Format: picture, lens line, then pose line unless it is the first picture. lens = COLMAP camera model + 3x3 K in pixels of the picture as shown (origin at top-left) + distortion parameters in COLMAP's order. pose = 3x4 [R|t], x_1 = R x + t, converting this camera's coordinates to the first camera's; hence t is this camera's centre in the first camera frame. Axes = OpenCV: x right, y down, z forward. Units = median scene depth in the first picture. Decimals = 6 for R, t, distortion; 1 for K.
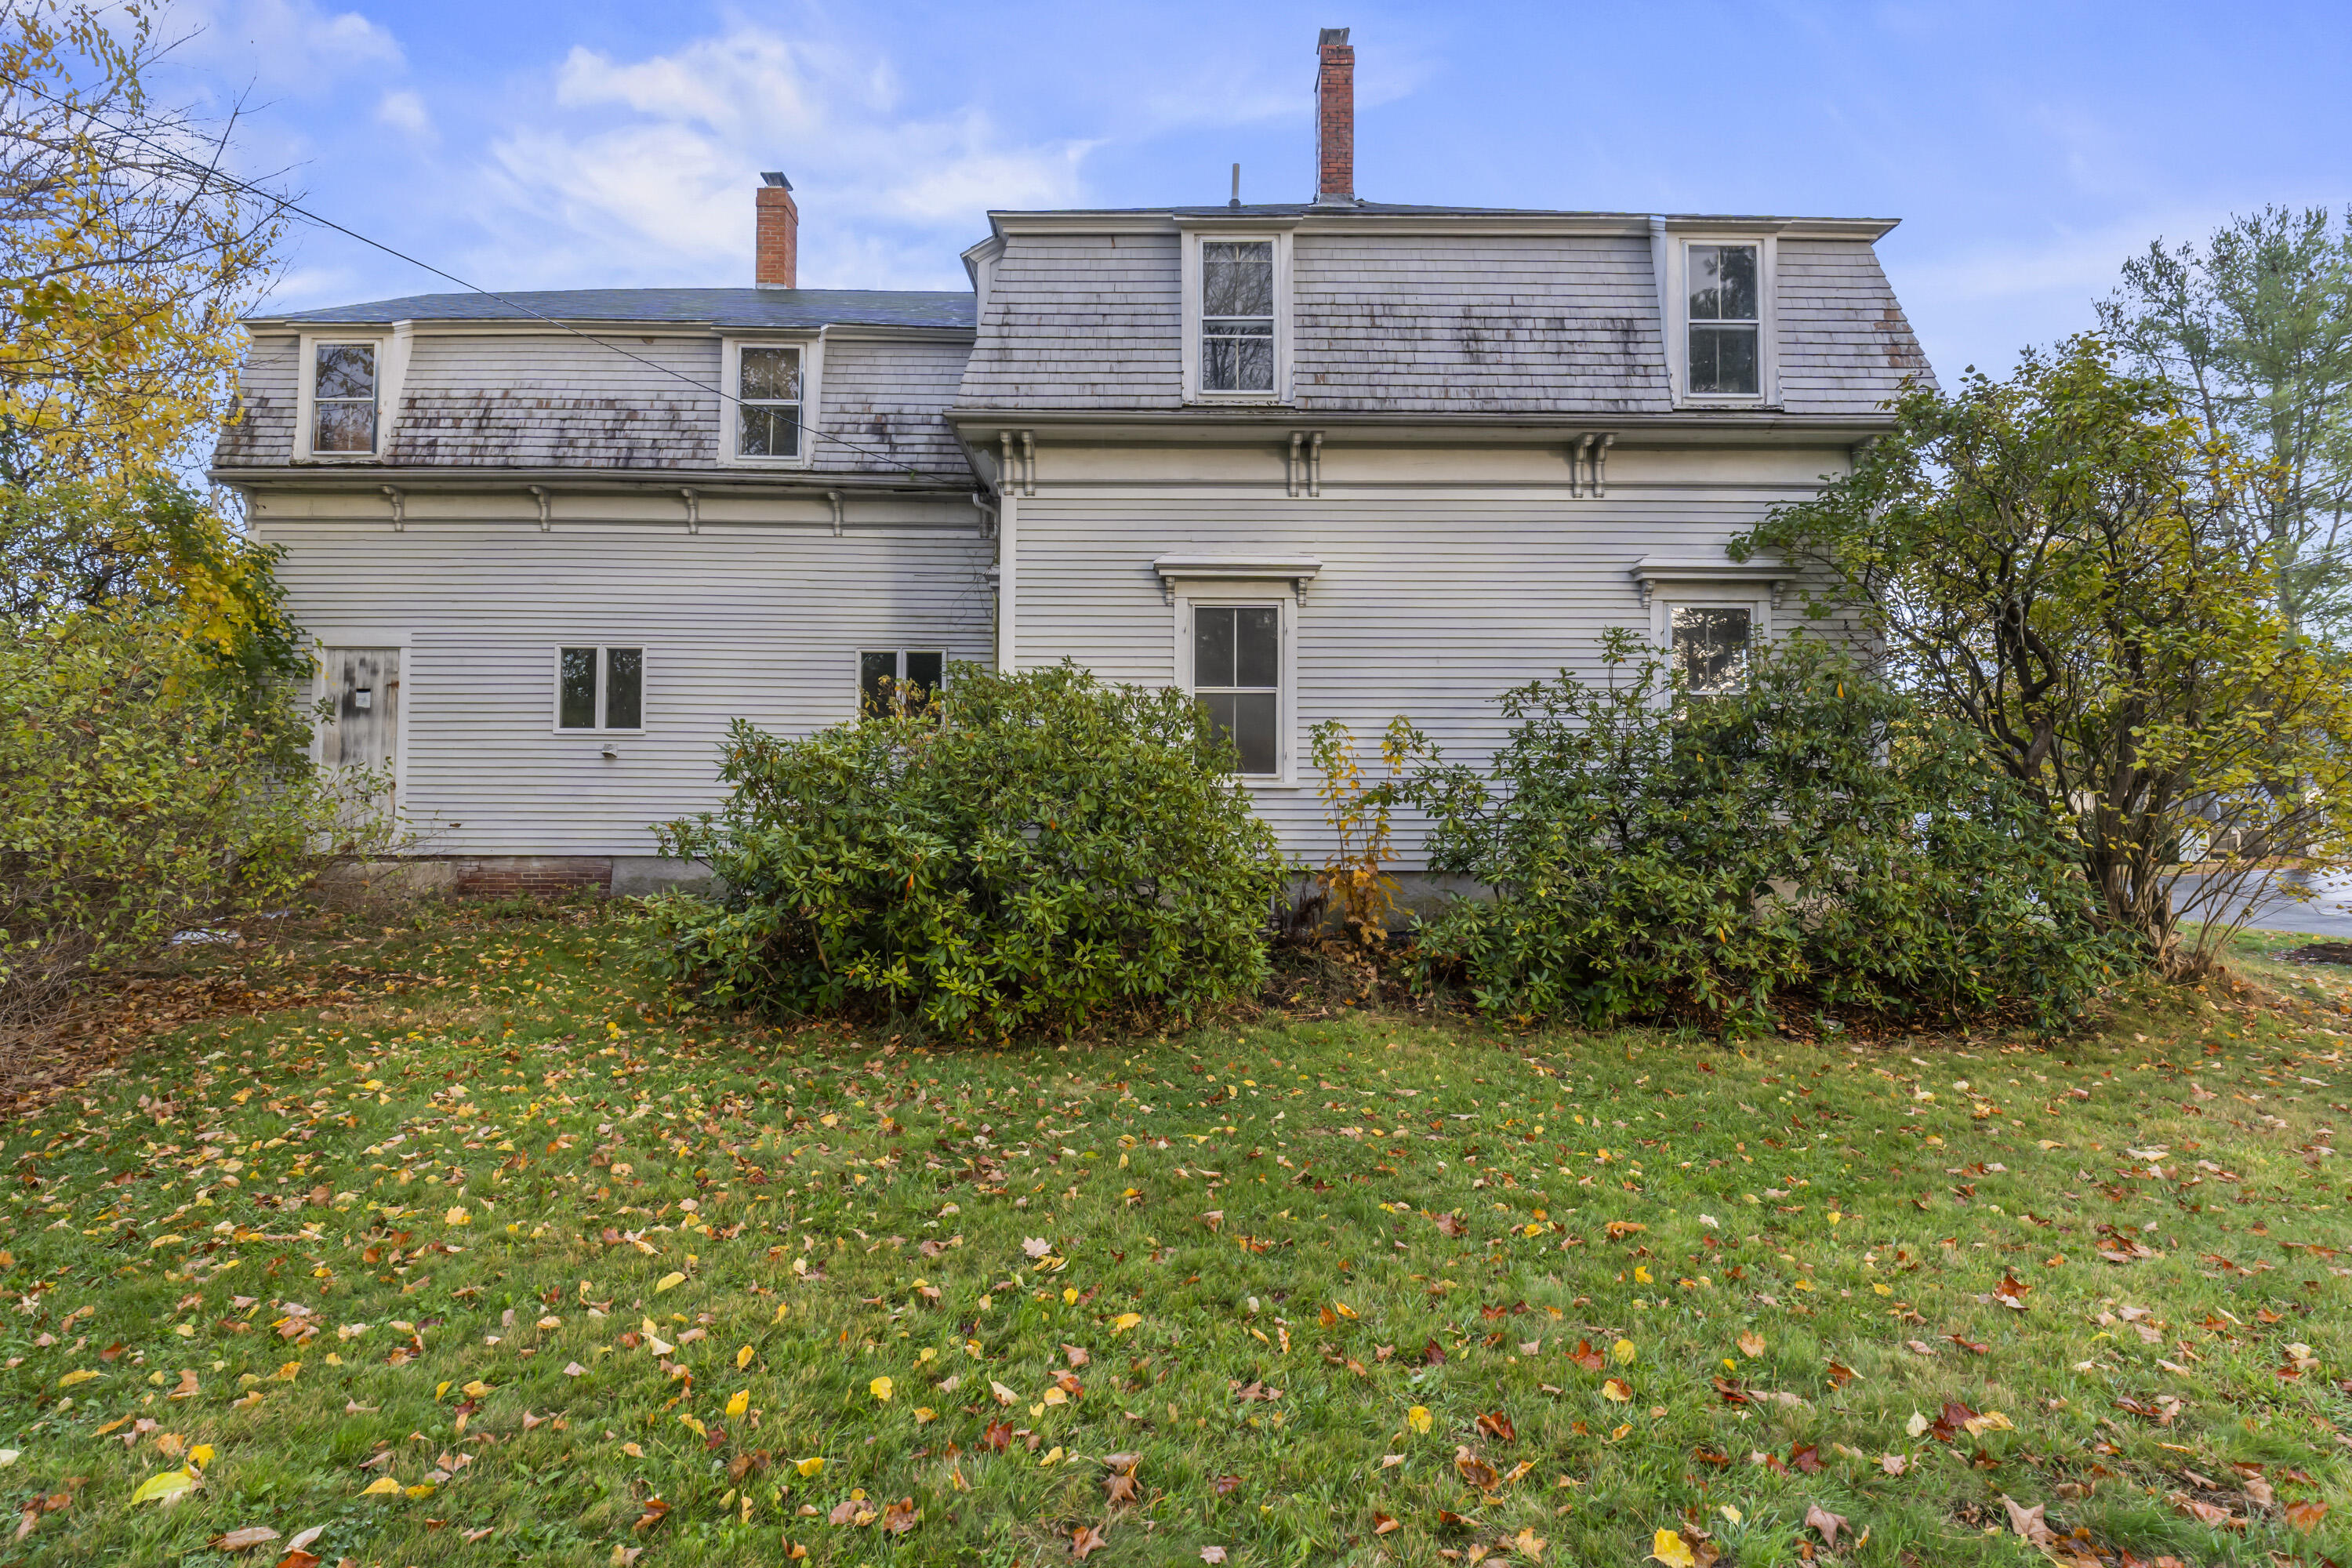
lens RADIAL K [[1081.3, 0, 1152.9], [0, 1081.3, 779.1], [0, 0, 1]] dist [-0.002223, -0.000009]
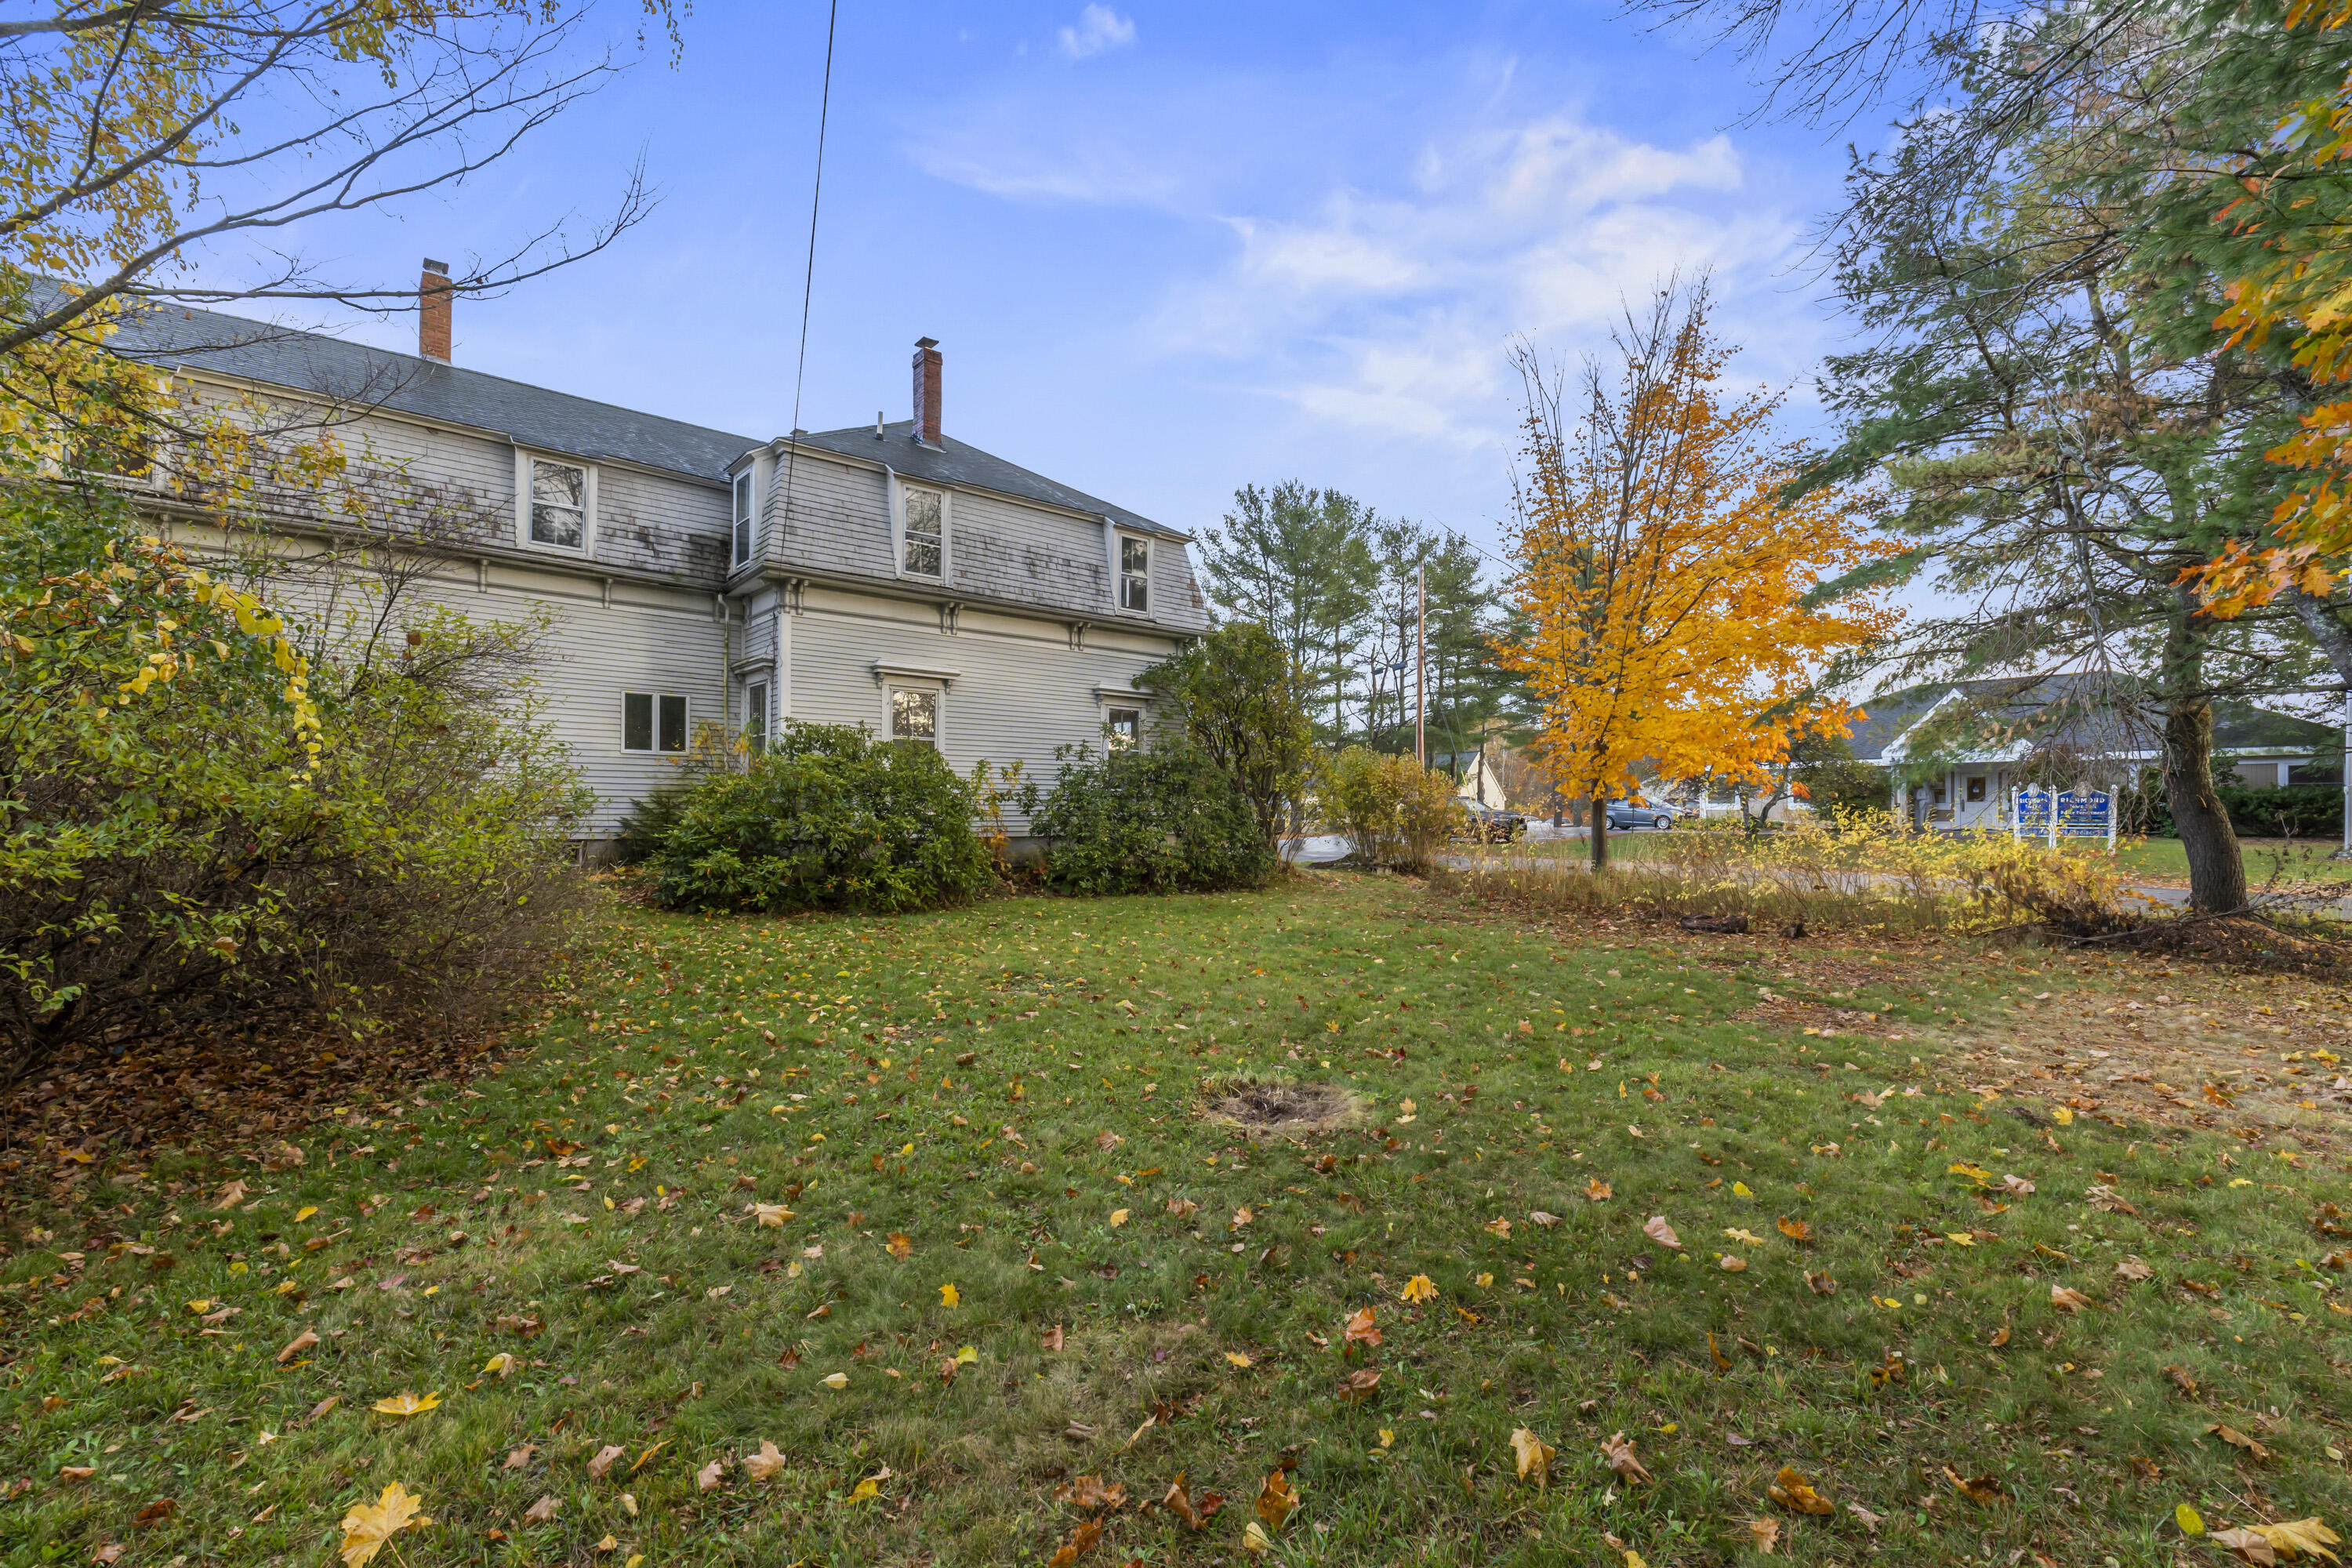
lens RADIAL K [[1008.0, 0, 1184.1], [0, 1008.0, 799.3], [0, 0, 1]] dist [-0.001961, 0.000661]
pose [[0.757687, 0.007631, 0.652573, -0.666028], [-0.020166, 0.999728, 0.011724, -0.009379], [-0.652306, -0.022043, 0.757635, -0.557610]]
